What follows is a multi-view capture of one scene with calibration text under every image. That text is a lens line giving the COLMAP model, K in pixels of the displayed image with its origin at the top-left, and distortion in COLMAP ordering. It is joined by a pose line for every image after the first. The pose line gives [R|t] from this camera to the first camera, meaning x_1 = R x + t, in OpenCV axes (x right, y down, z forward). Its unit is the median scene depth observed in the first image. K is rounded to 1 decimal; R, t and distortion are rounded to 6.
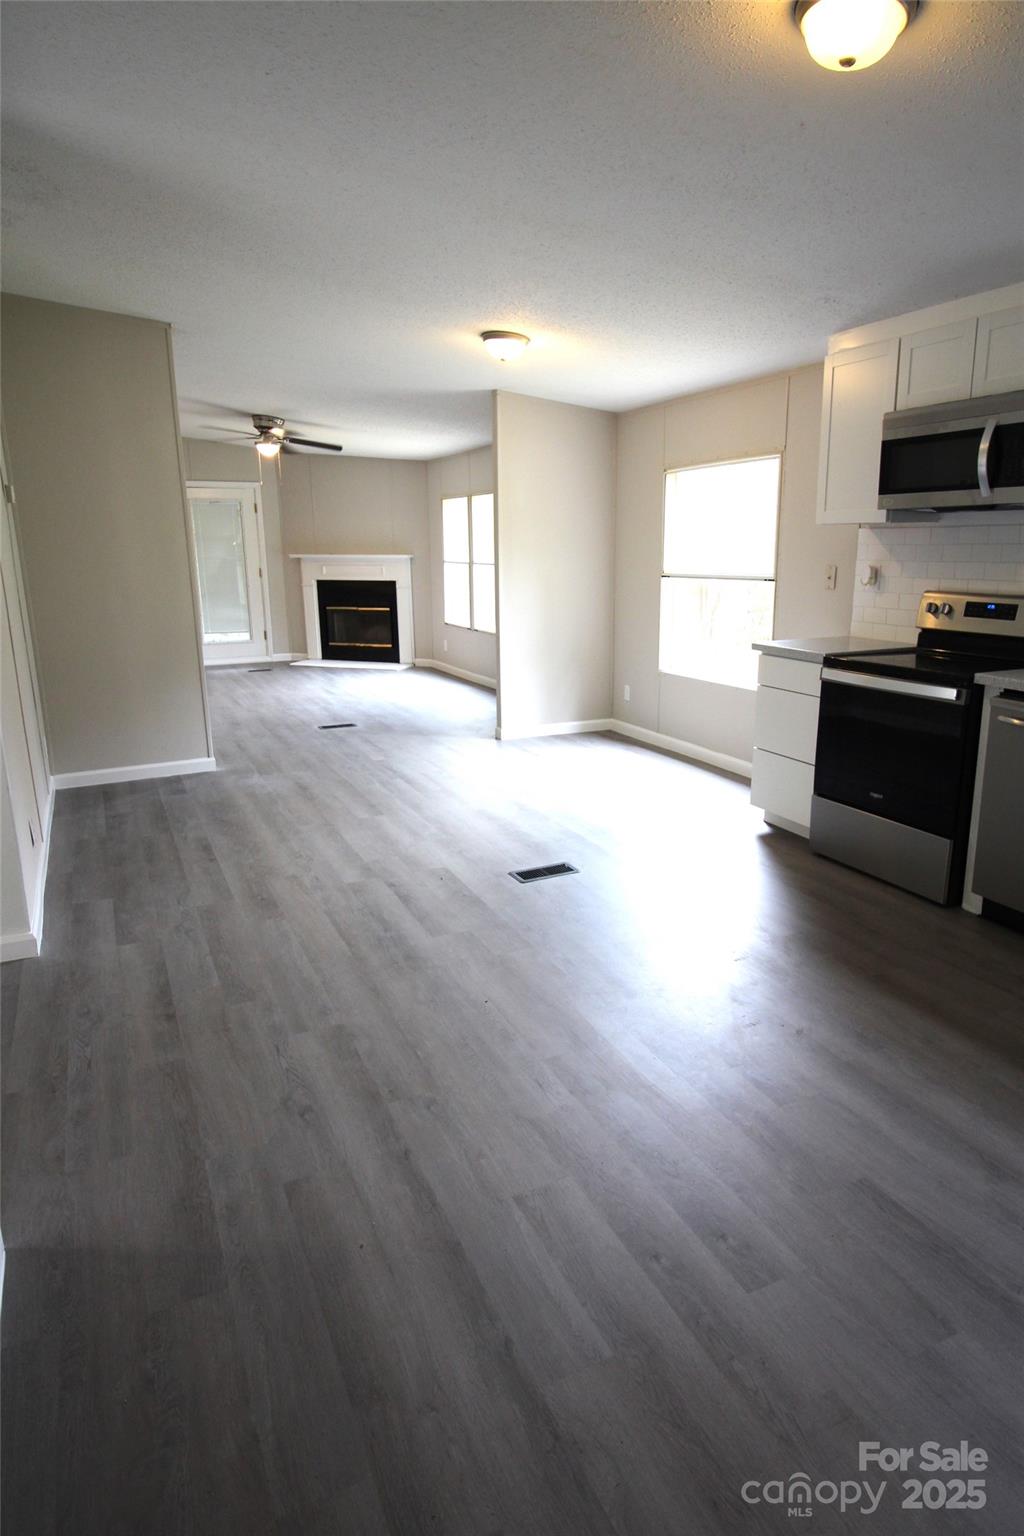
lens RADIAL K [[940.7, 0, 528.0], [0, 940.7, 769.1], [0, 0, 1]] dist [0.006584, 0.000627]
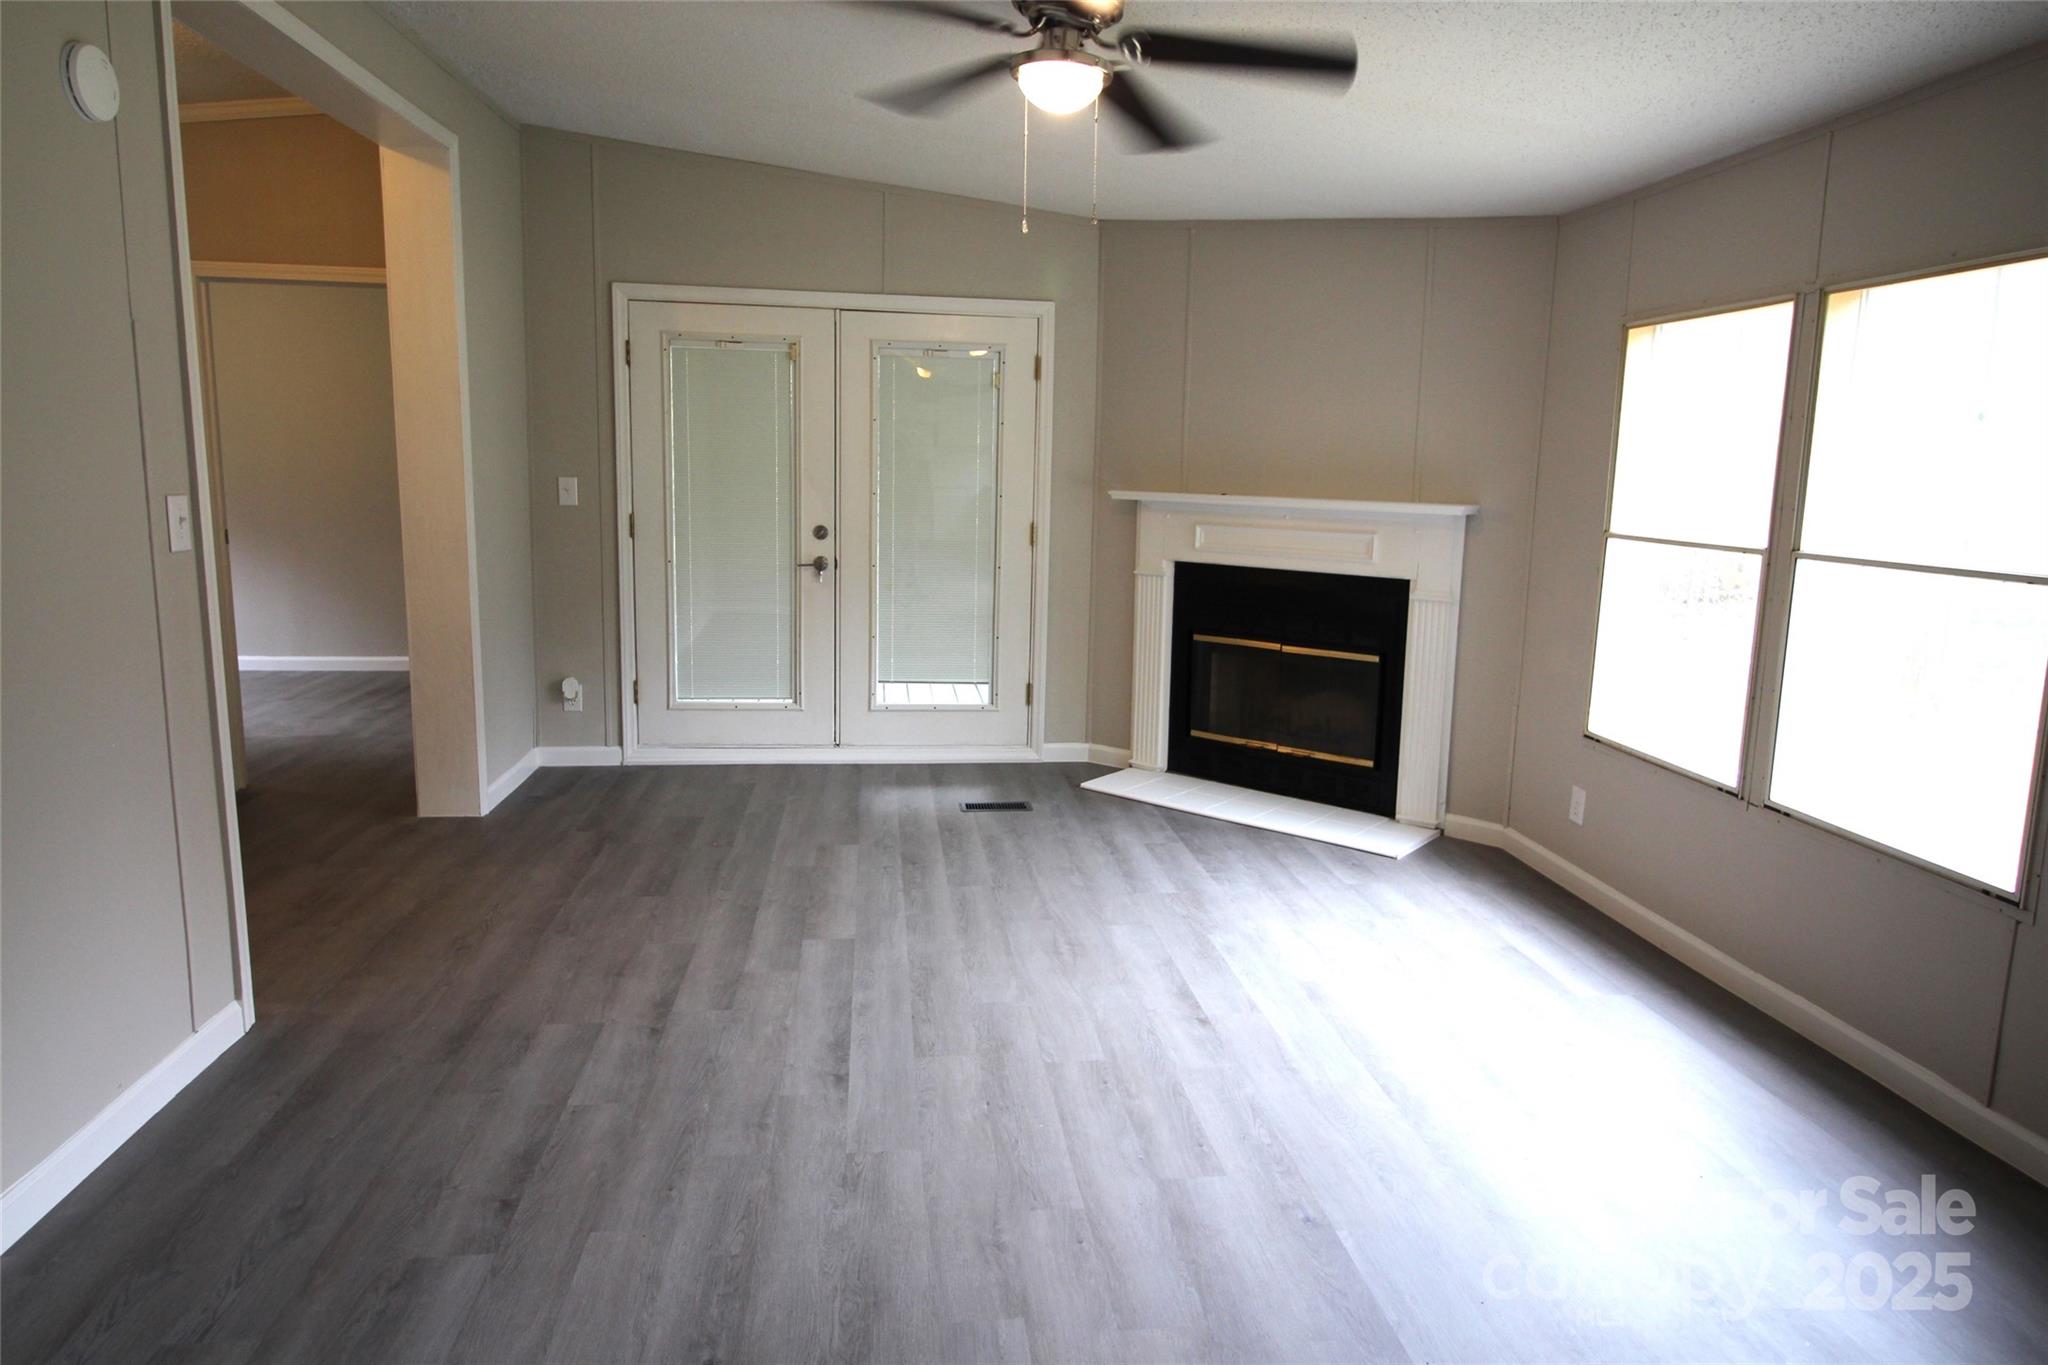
lens RADIAL K [[1282.1, 0, 1026.8], [0, 1282.1, 675.6], [0, 0, 1]] dist [-0.005679, -0.003725]
pose [[0.949061, 0.080797, -0.304558, -0.123521], [-0.106456, 0.991949, -0.068581, -0.116356], [0.296565, 0.097509, 0.950022, 0.511947]]
